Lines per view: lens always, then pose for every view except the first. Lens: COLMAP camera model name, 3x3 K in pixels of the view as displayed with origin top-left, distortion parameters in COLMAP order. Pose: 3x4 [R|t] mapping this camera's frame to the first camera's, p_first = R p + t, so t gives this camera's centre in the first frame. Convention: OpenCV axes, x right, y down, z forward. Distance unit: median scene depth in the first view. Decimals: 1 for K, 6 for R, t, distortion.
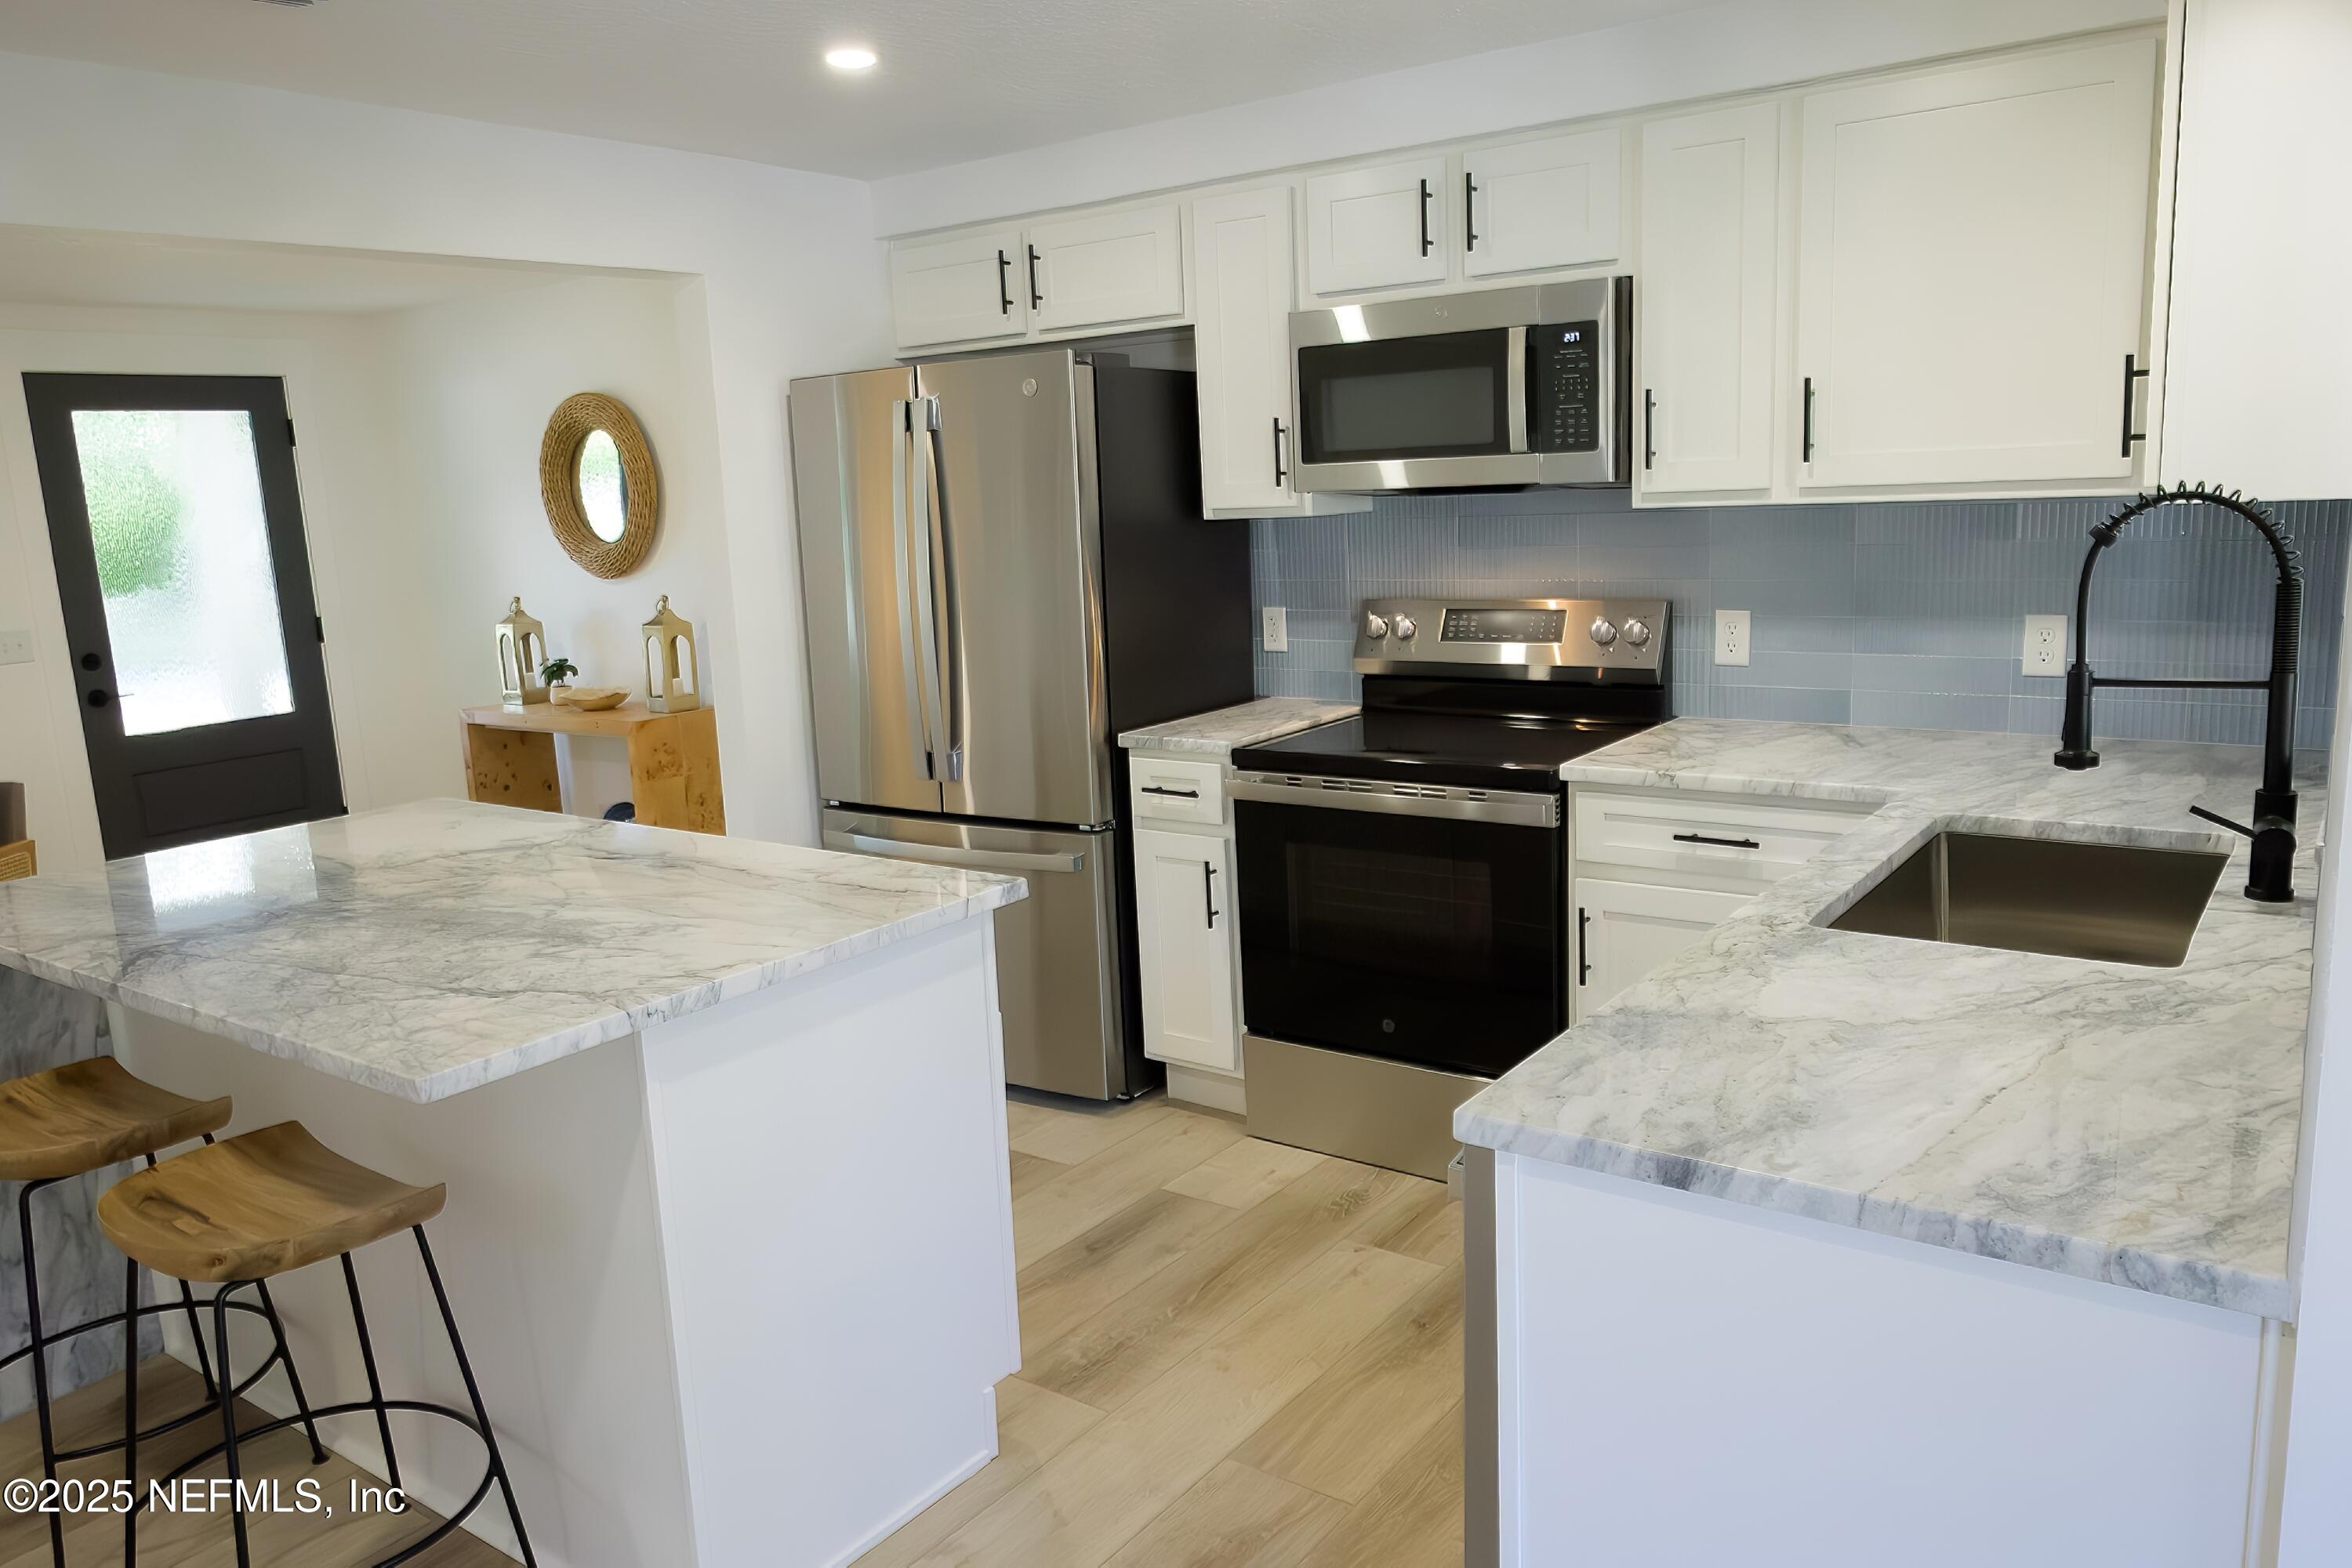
lens RADIAL K [[1676.0, 0, 1167.9], [0, 1676.0, 782.7], [0, 0, 1]] dist [0.004713, -0.006754]
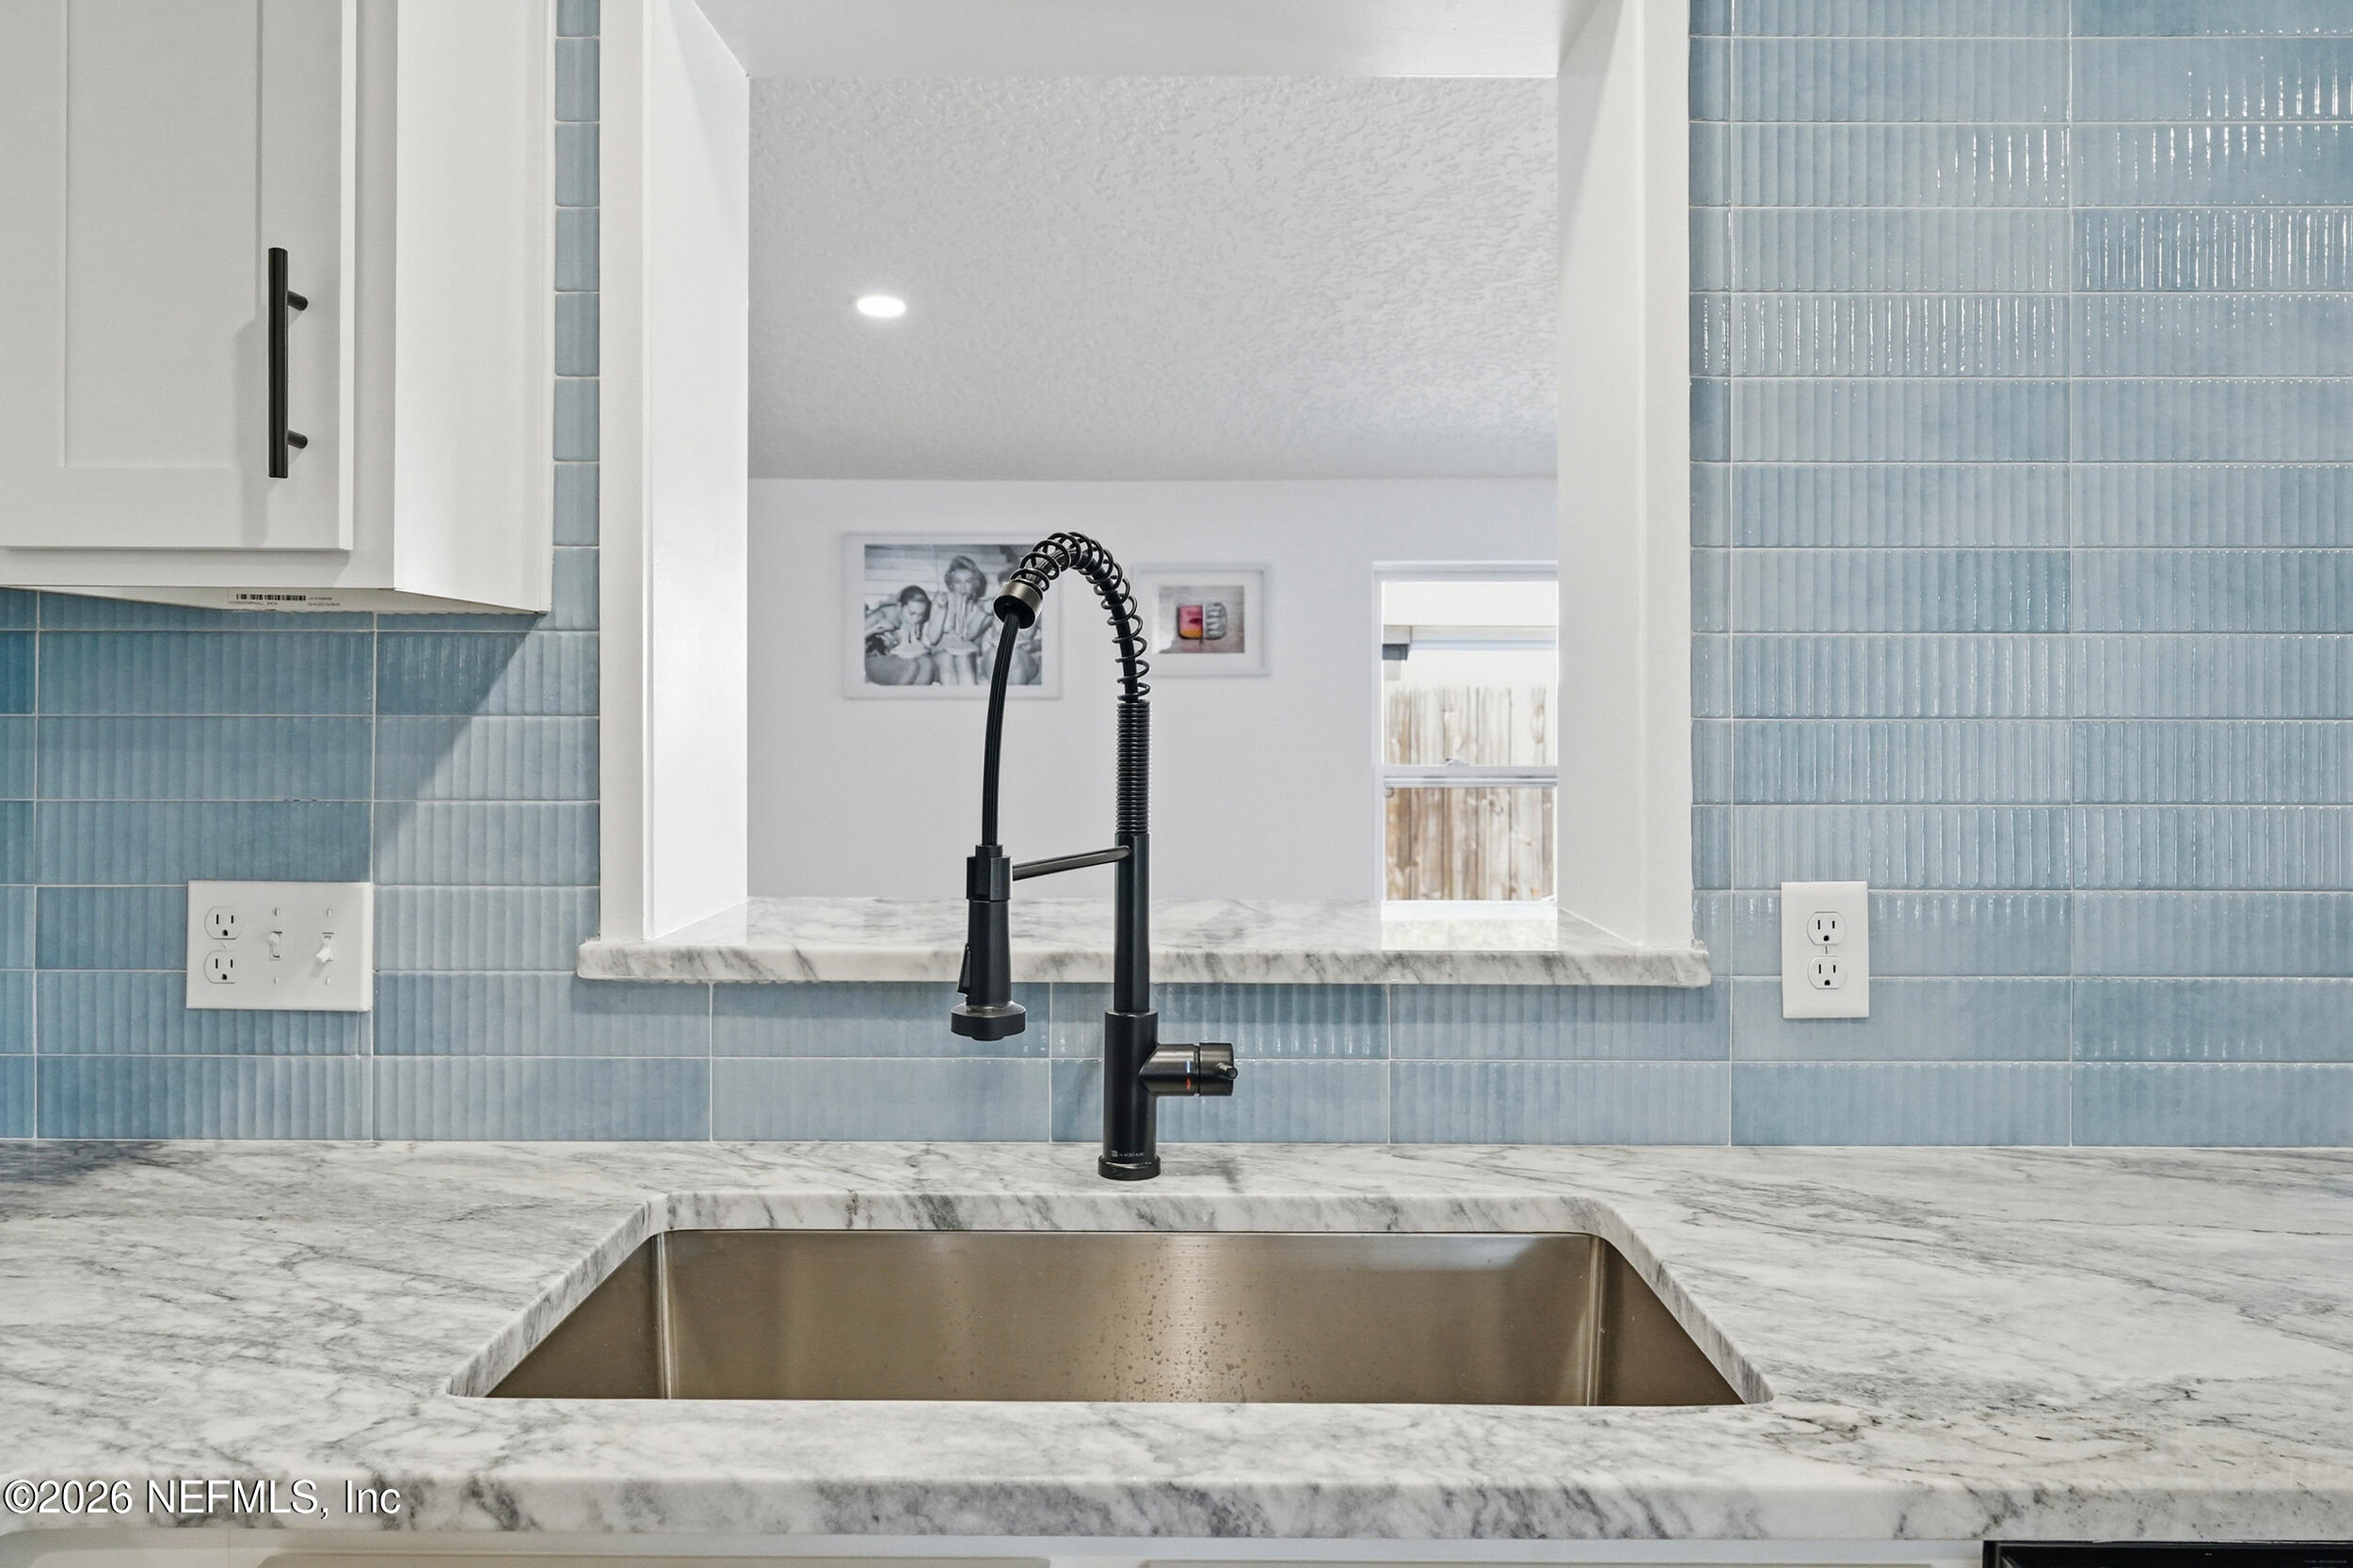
lens RADIAL K [[1676.7, 0, 1218.2], [0, 1676.7, 690.0], [0, 0, 1]] dist [0.004713, -0.006754]
pose [[-0.584716, 0.057242, 0.809216, 0.051948], [0.172071, 0.983561, 0.054758, -0.093059], [-0.792779, 0.171261, -0.584954, 0.816793]]
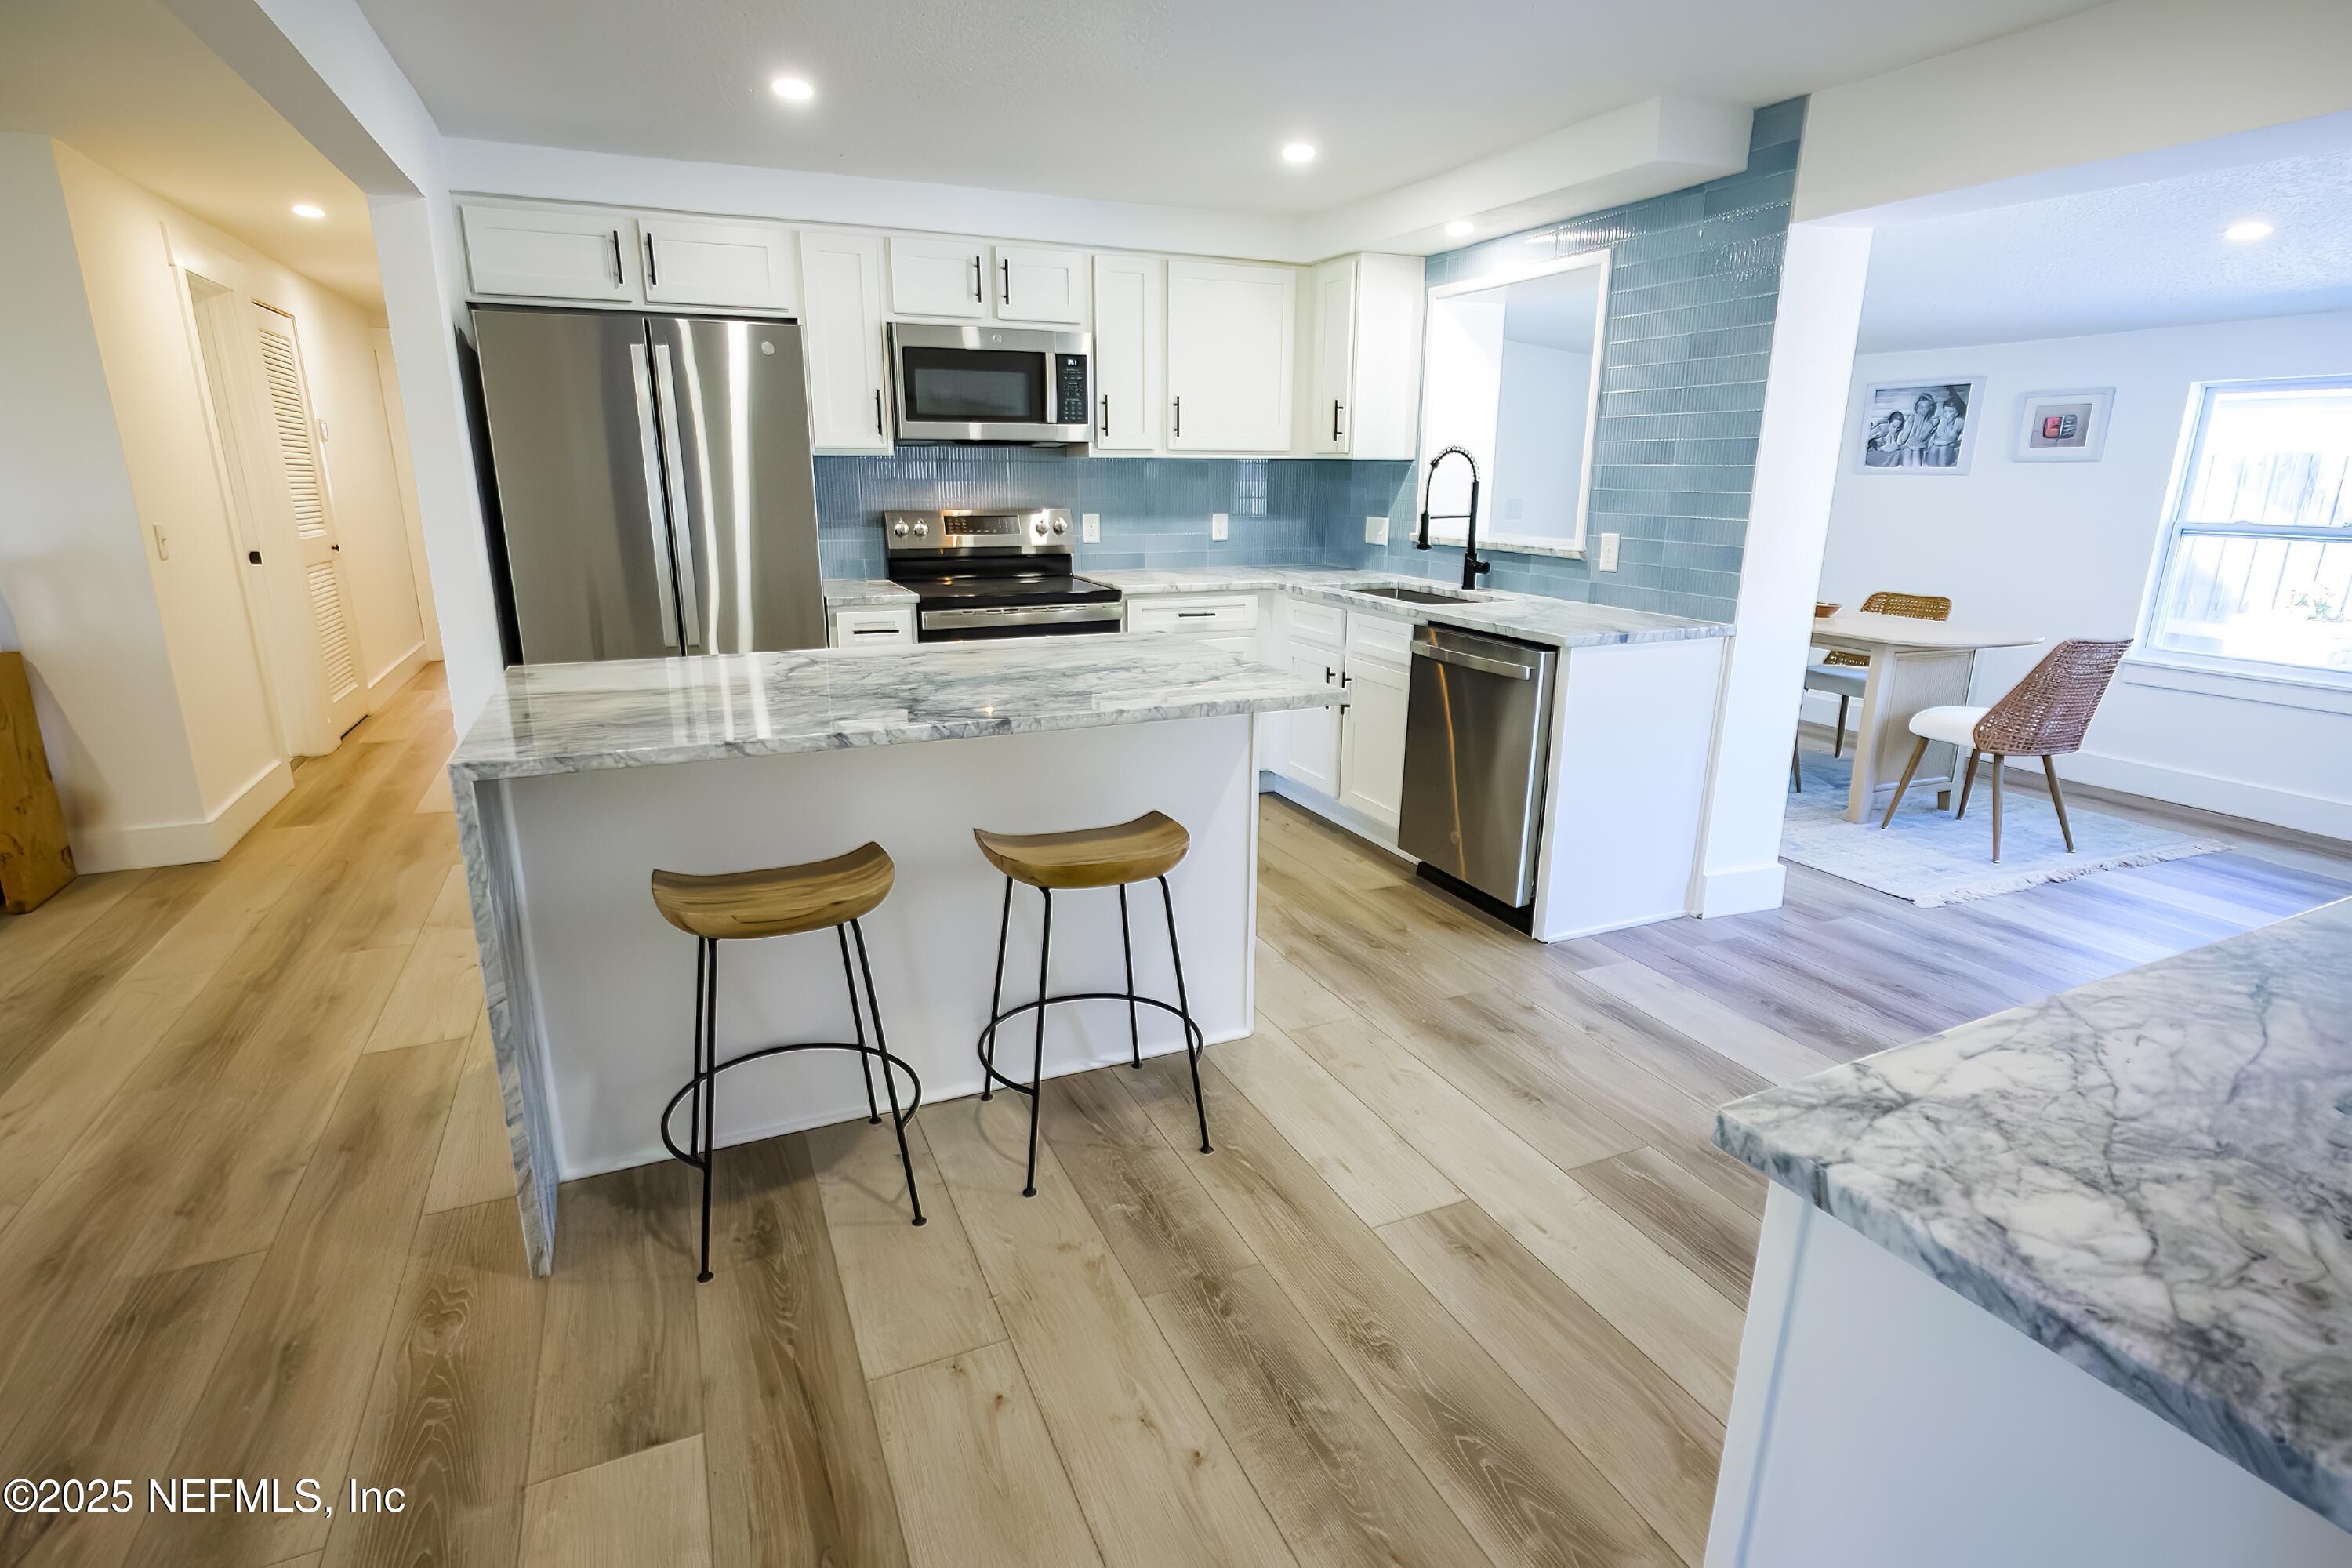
lens RADIAL K [[1162.6, 0, 1174.4], [0, 1162.6, 785.5], [0, 0, 1]] dist [-0.005655, 0.004395]
pose [[0.491922, -0.182868, 0.851218, -0.887350], [0.128650, 0.982228, 0.136666, 0.037979], [-0.861082, 0.042280, 0.506705, 0.252799]]
